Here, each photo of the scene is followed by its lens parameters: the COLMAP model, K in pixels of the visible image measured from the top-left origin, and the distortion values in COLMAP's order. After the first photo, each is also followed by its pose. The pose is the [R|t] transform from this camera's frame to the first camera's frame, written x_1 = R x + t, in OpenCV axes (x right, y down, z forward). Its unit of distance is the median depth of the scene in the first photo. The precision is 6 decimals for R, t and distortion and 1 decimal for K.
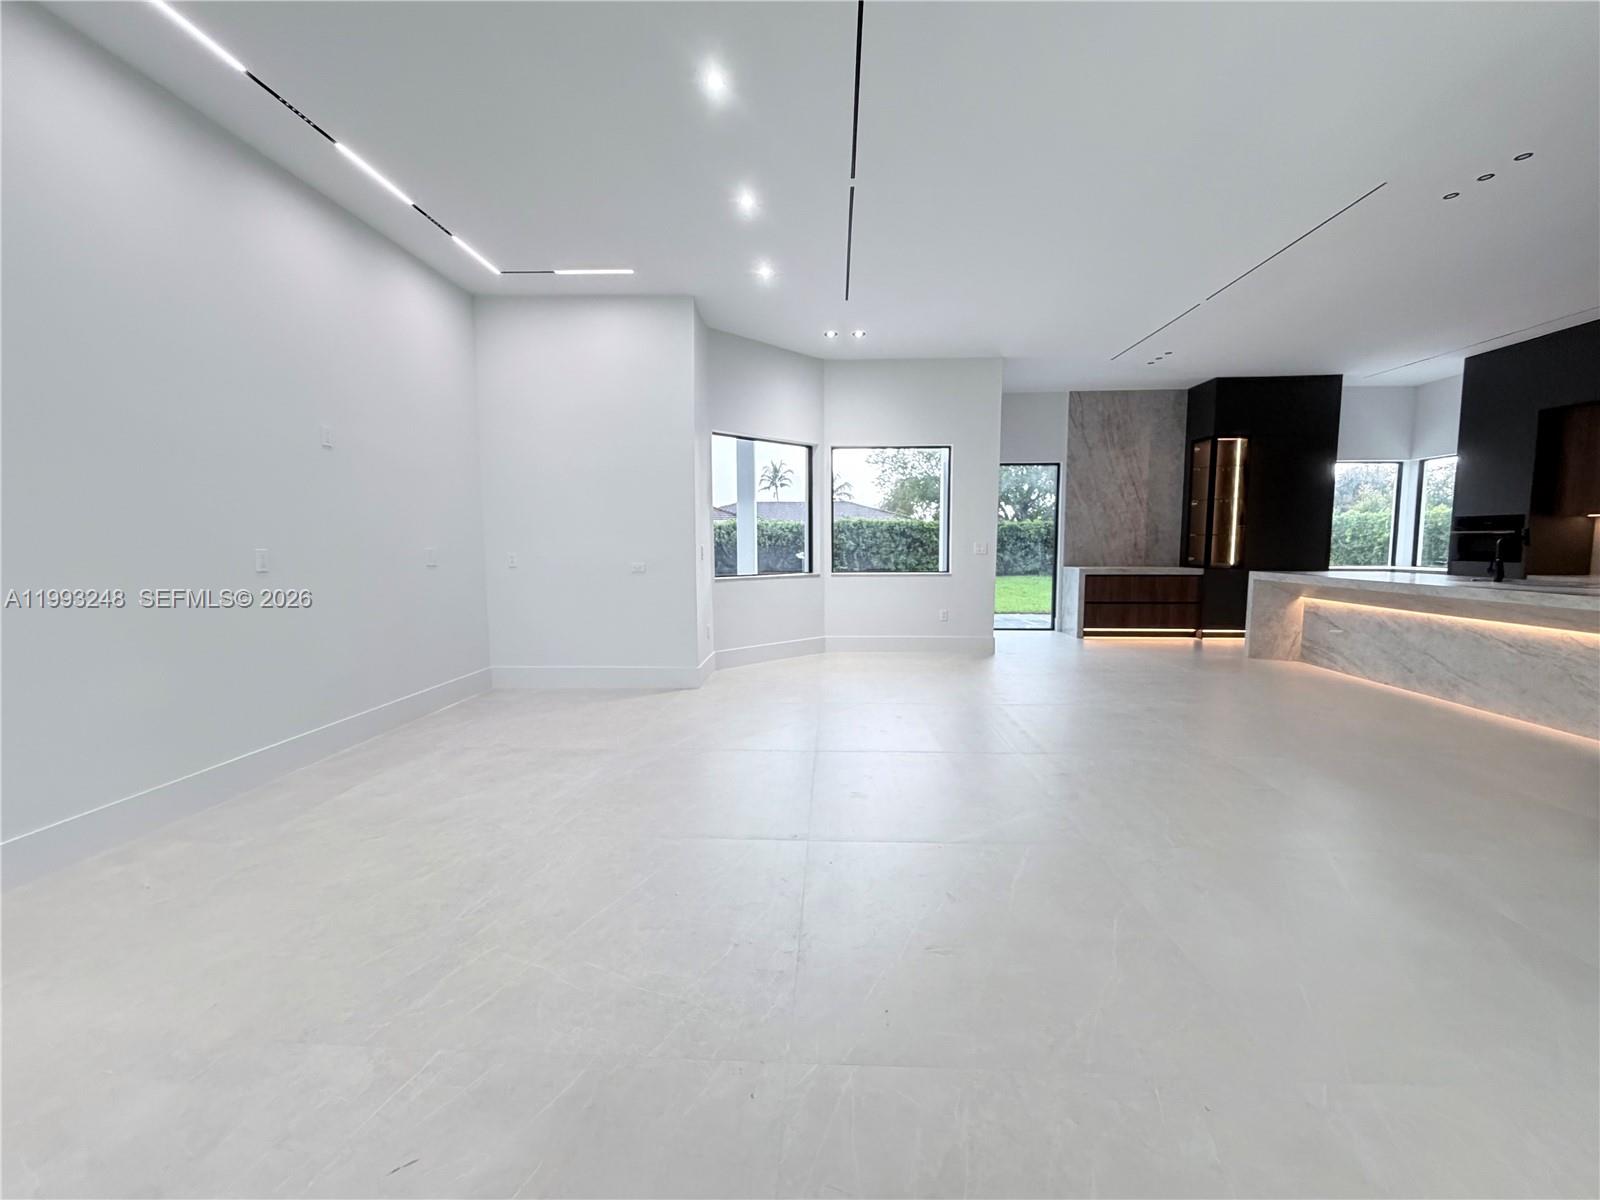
lens RADIAL K [[645.9, 0, 792.6], [0, 645.9, 600.7], [0, 0, 1]] dist [-0.000100, 0.000089]
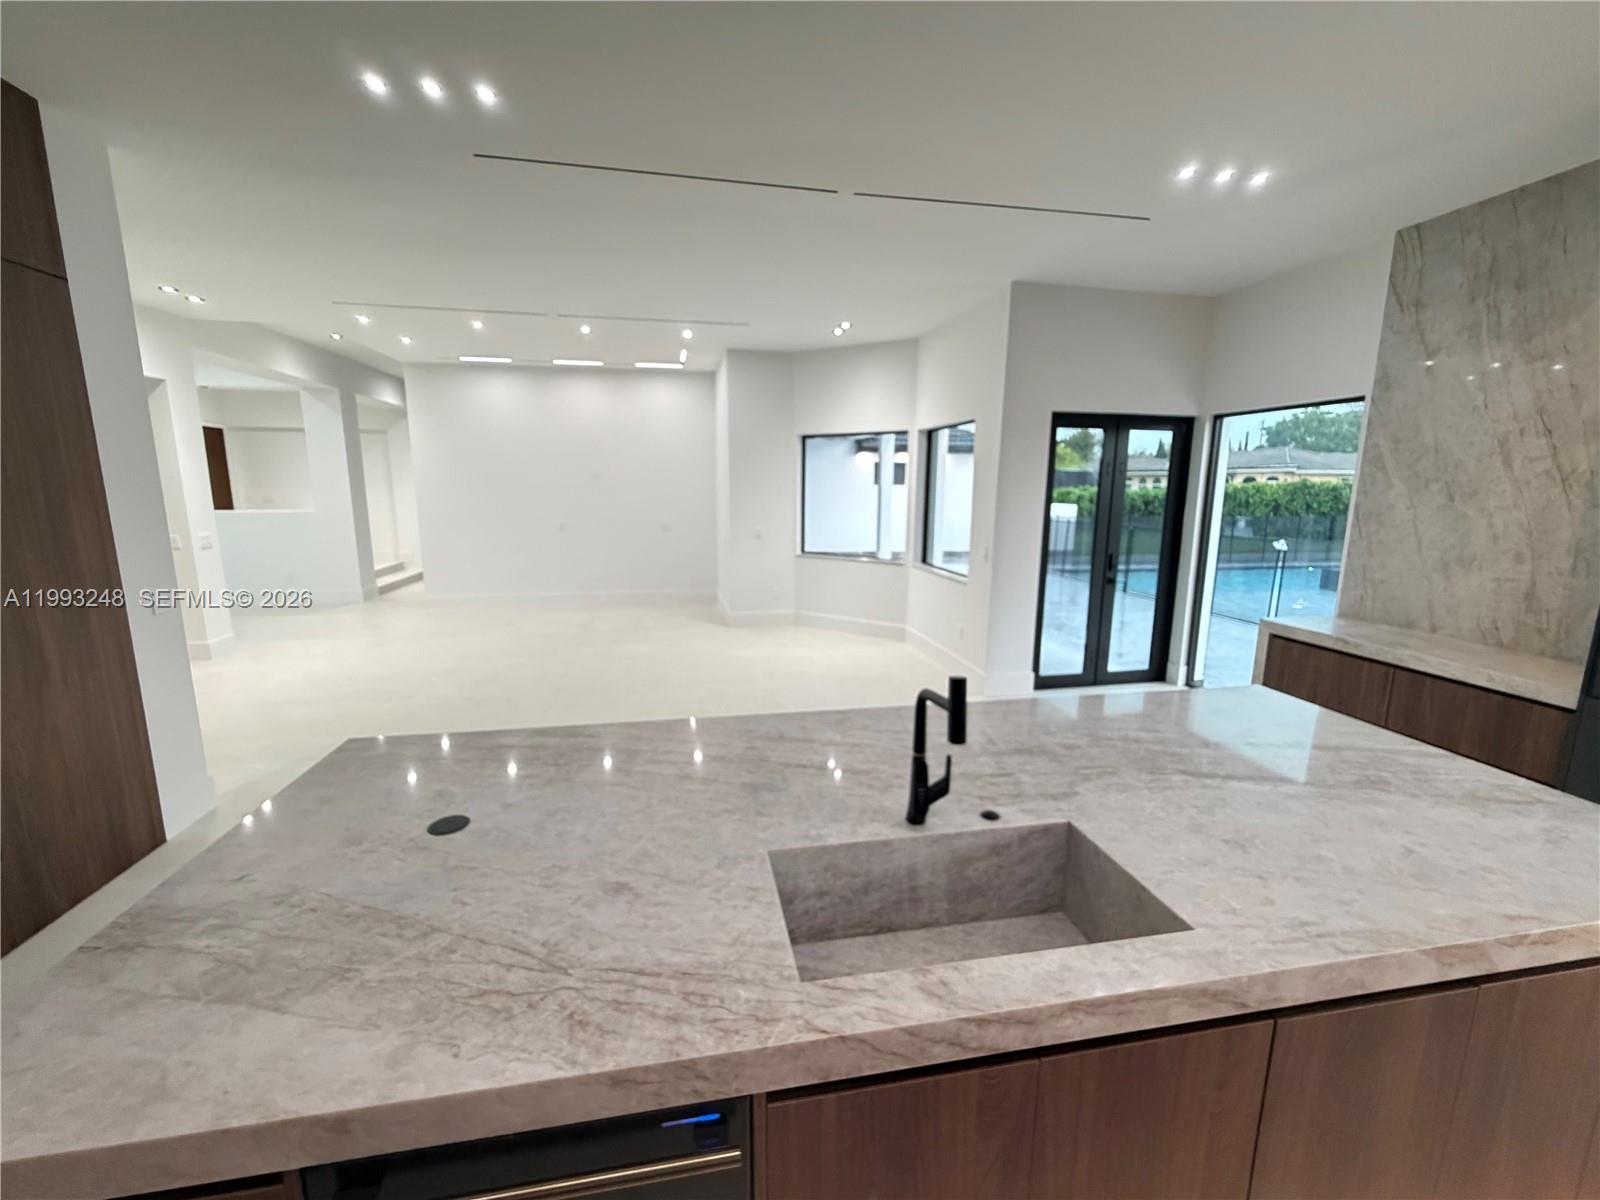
lens RADIAL K [[635.0, 0, 805.6], [0, 635.0, 600.0], [0, 0, 1]] dist [0.000370, 0.000171]
pose [[0.252555, 0.173841, -0.951838, 0.784327], [-0.098045, 0.983262, 0.153566, -0.100749], [0.962602, 0.054539, 0.265372, 0.503285]]
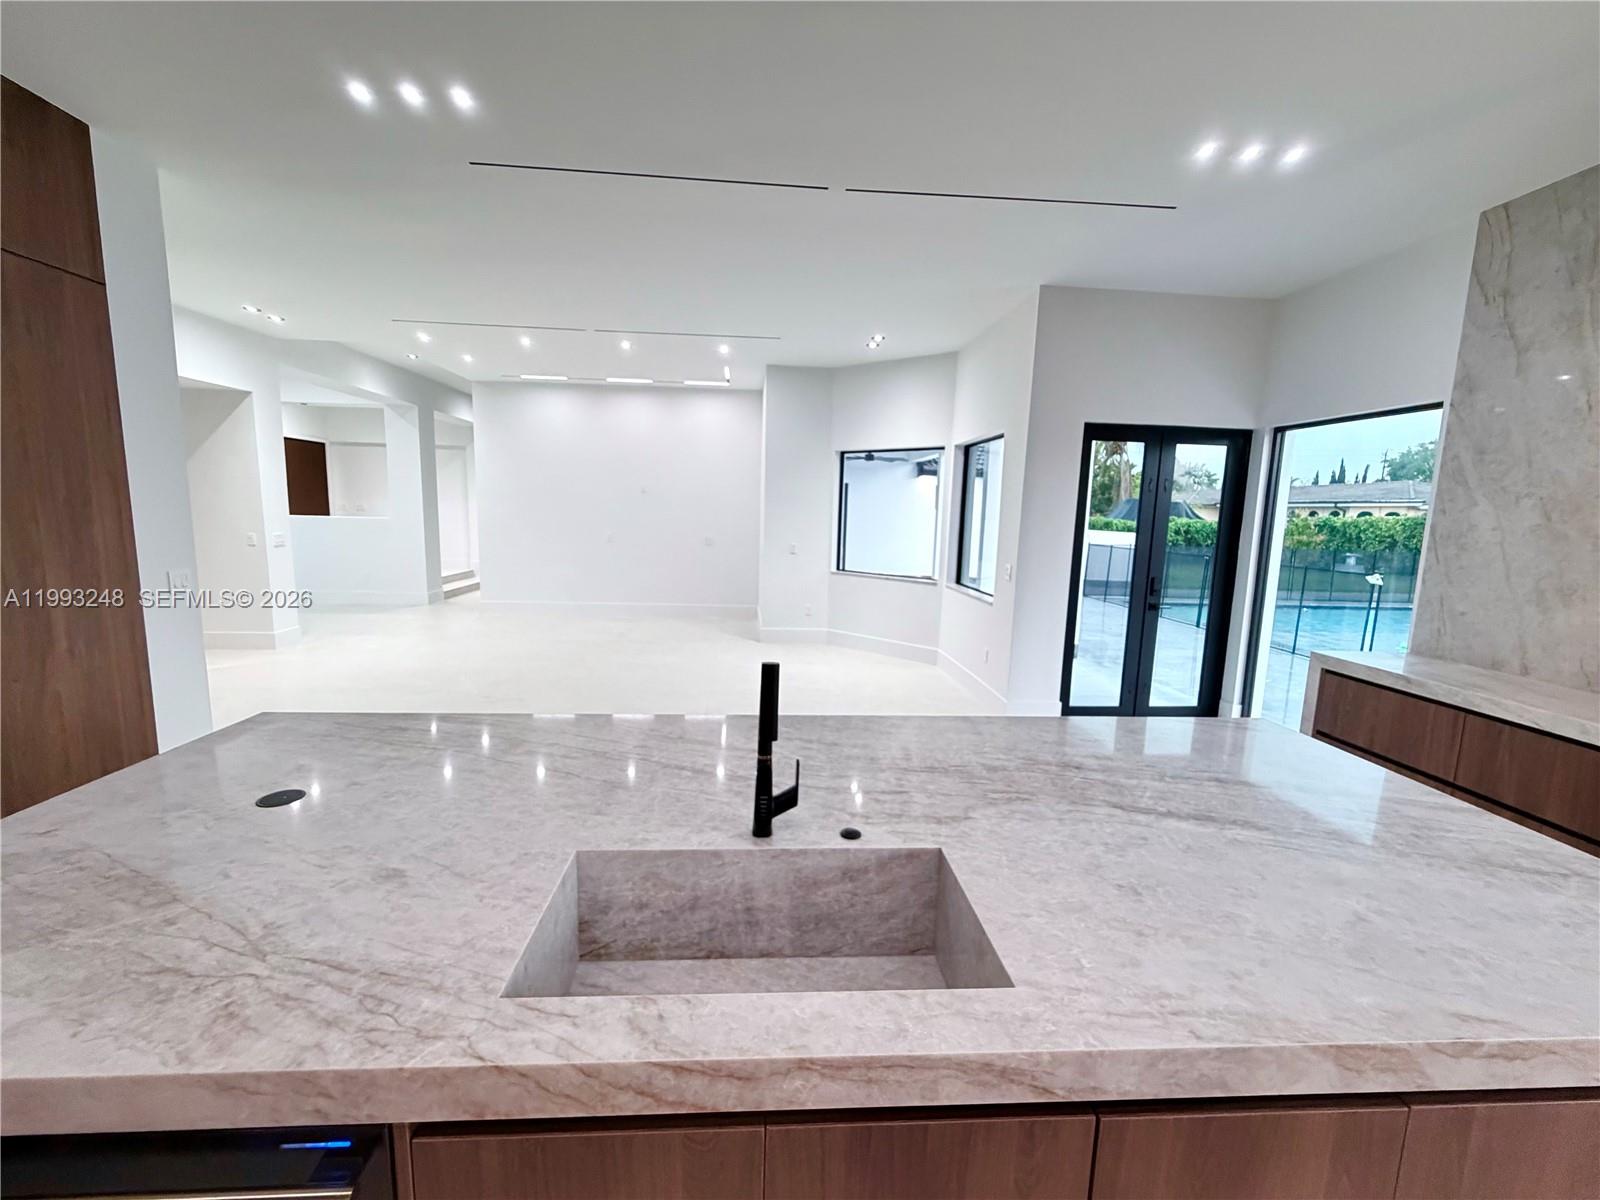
lens RADIAL K [[635.0, 0, 805.6], [0, 635.0, 600.0], [0, 0, 1]] dist [0.000370, 0.000171]
pose [[0.133988, 0.142637, -0.980664, 0.780648], [-0.120494, 0.984590, 0.126745, -0.093560], [0.983630, 0.101182, 0.149110, 0.563810]]
